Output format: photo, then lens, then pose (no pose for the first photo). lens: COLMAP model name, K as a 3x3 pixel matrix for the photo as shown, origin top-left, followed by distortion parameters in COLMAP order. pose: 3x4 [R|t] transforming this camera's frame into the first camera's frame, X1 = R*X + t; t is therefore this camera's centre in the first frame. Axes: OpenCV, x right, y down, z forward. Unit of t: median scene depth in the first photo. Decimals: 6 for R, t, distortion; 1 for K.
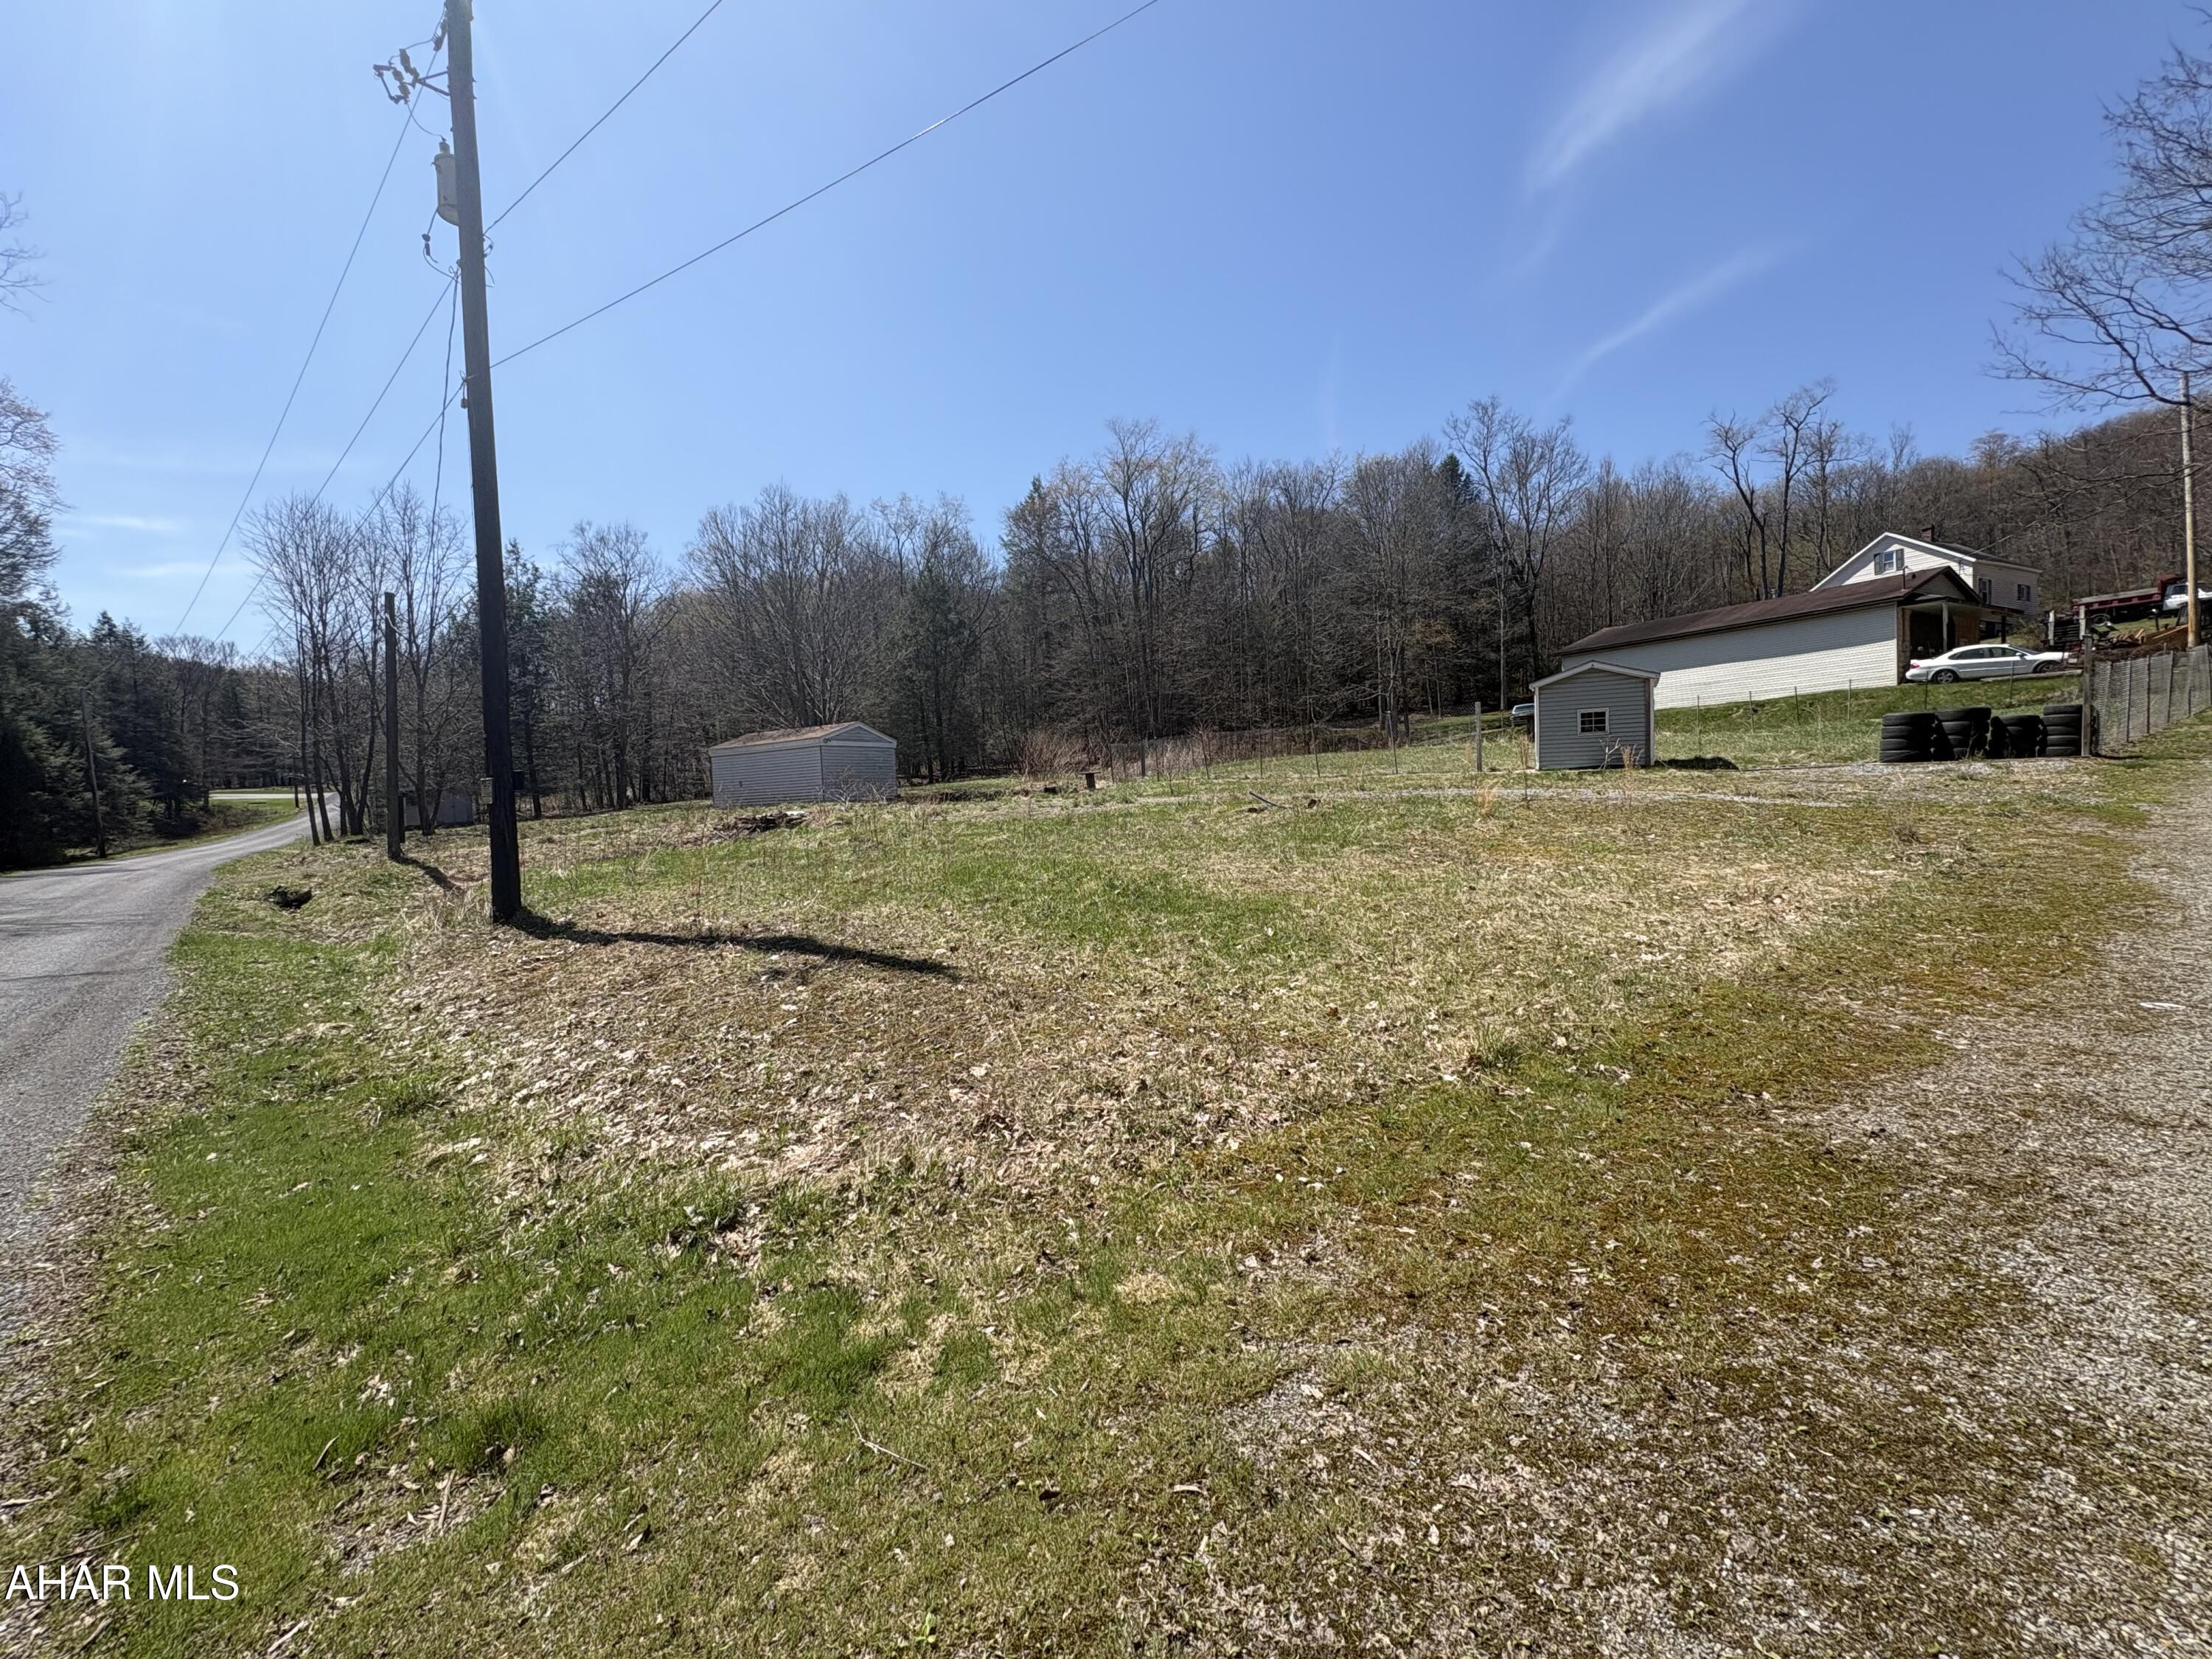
lens RADIAL K [[886.5, 0, 1106.0], [0, 886.5, 829.5], [0, 0, 1]] dist [0.001098, -0.002885]
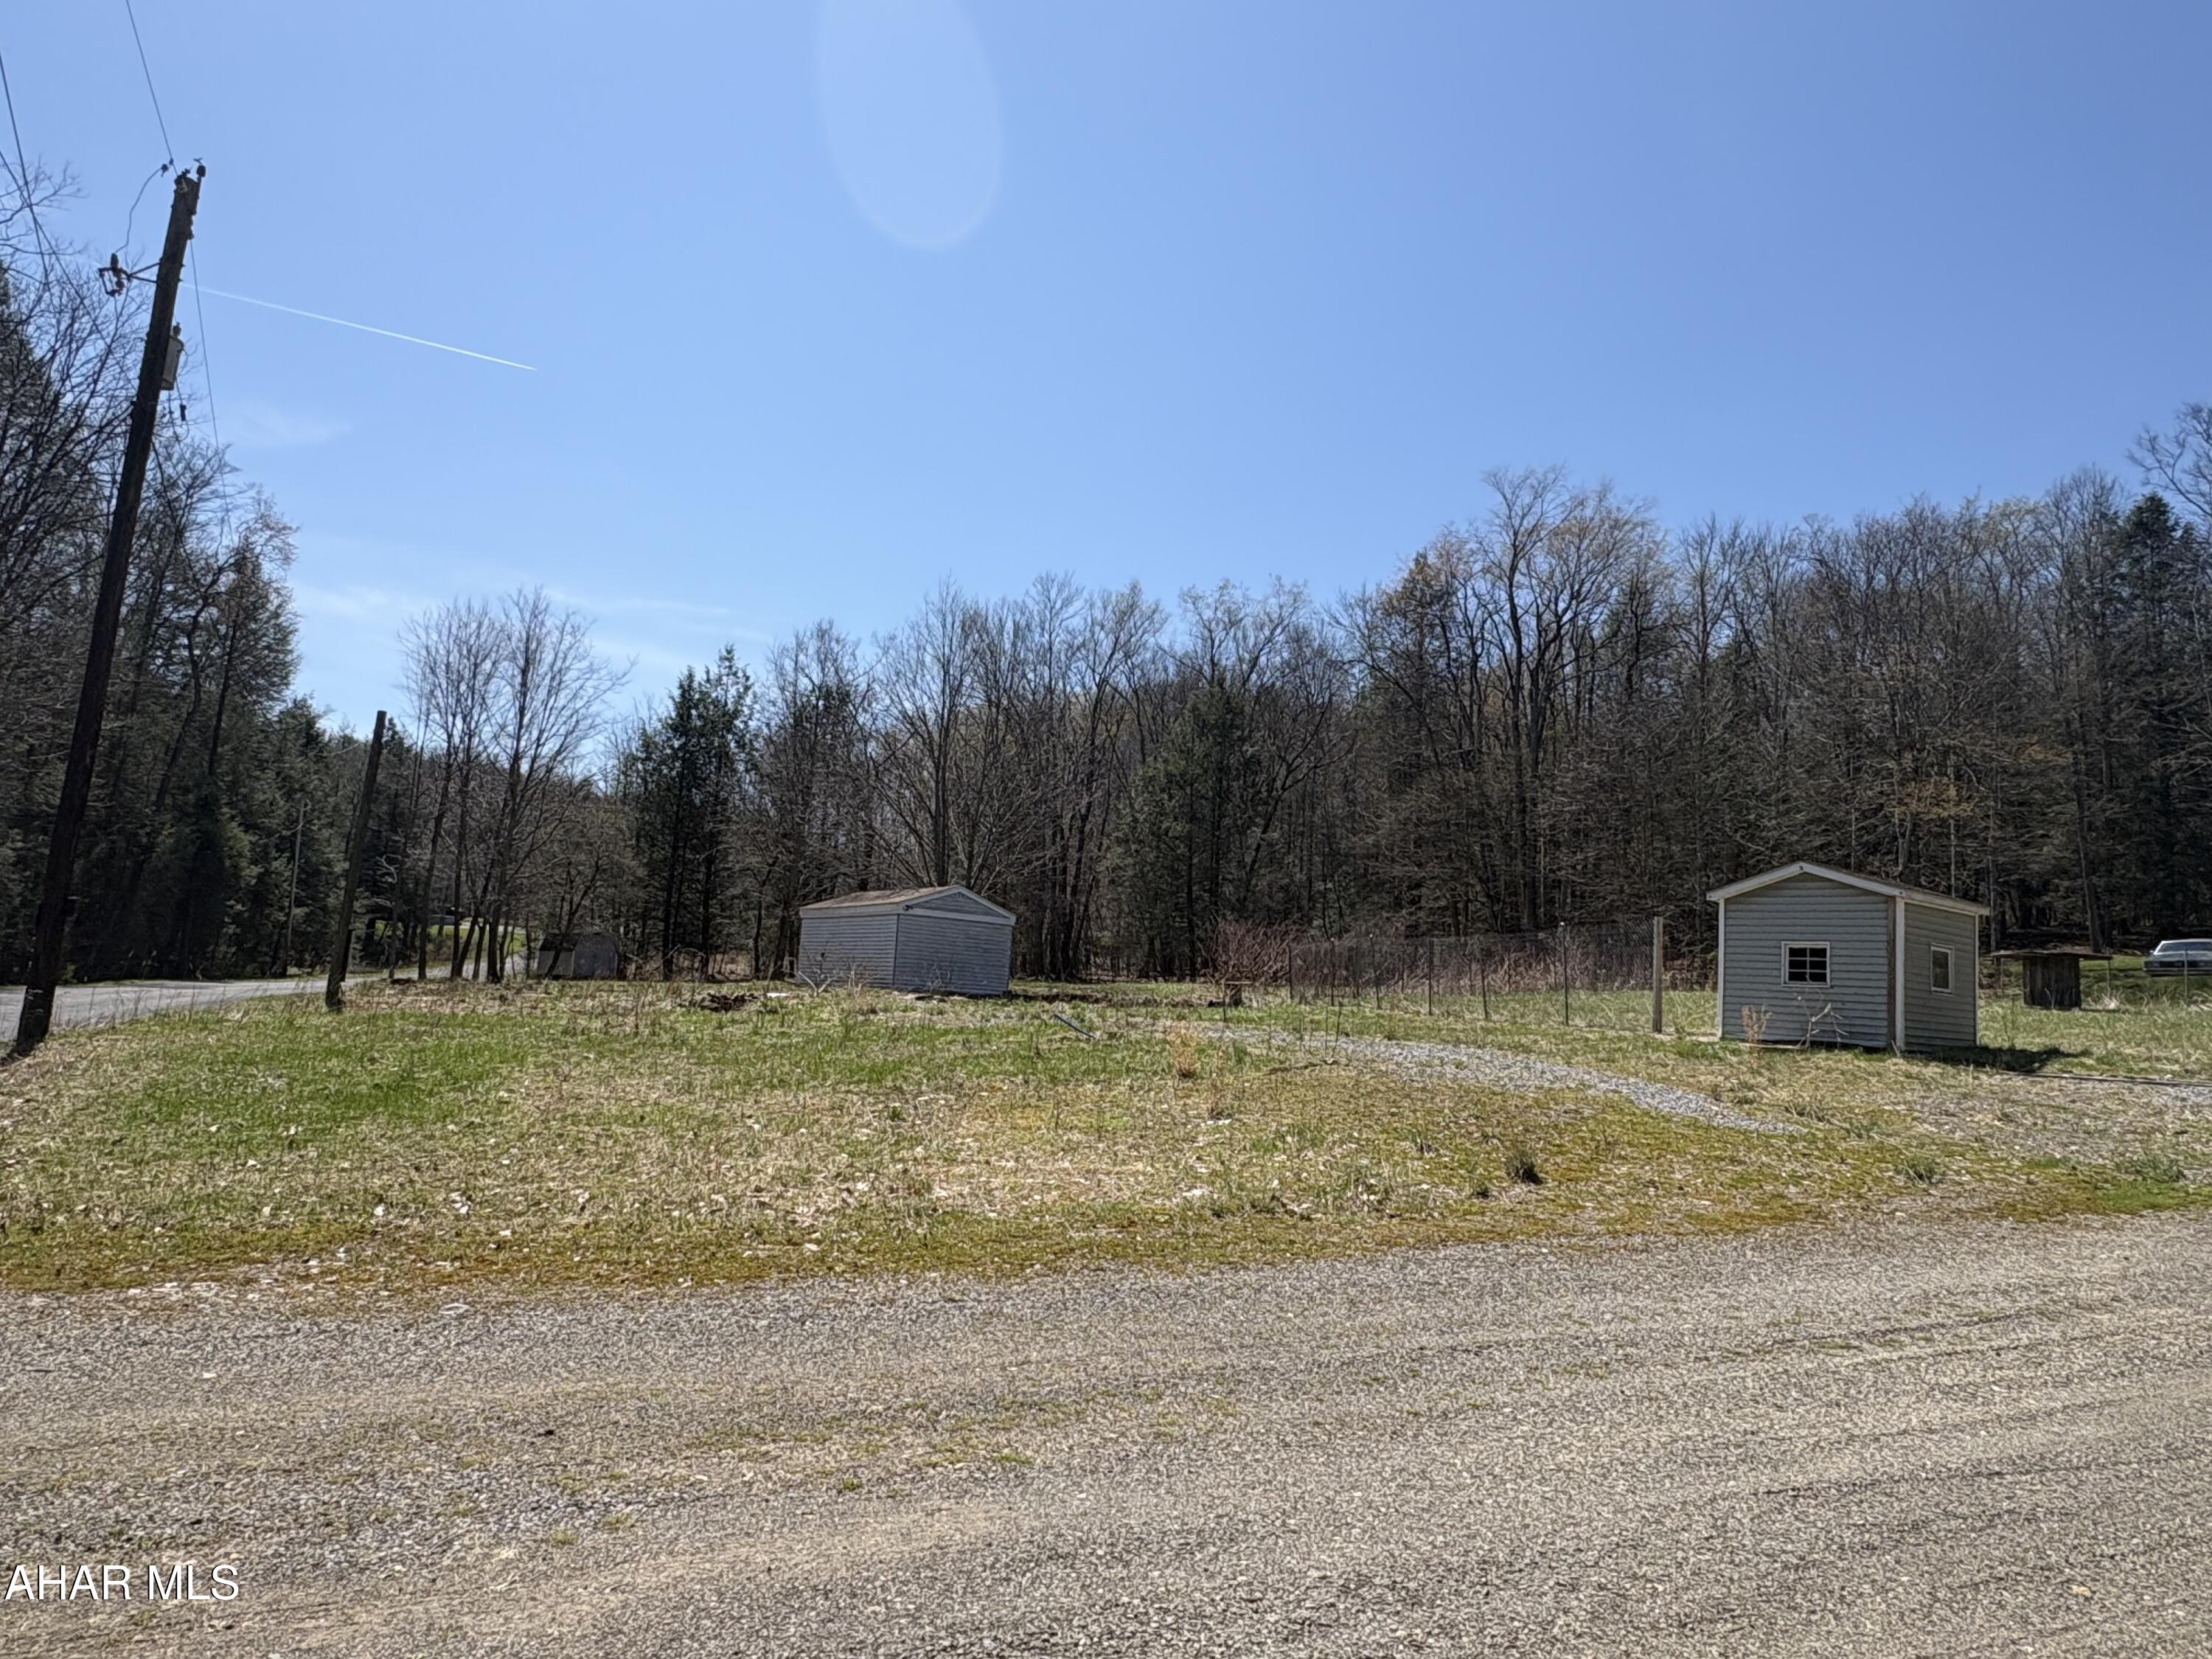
lens RADIAL K [[1347.0, 0, 1106.0], [0, 1347.0, 829.5], [0, 0, 1]] dist [-0.007599, -0.001677]
pose [[0.922144, 0.049541, -0.383662, 0.170331], [-0.114562, 0.982251, -0.148520, -0.009600], [0.369495, 0.180910, 0.911452, 0.008366]]
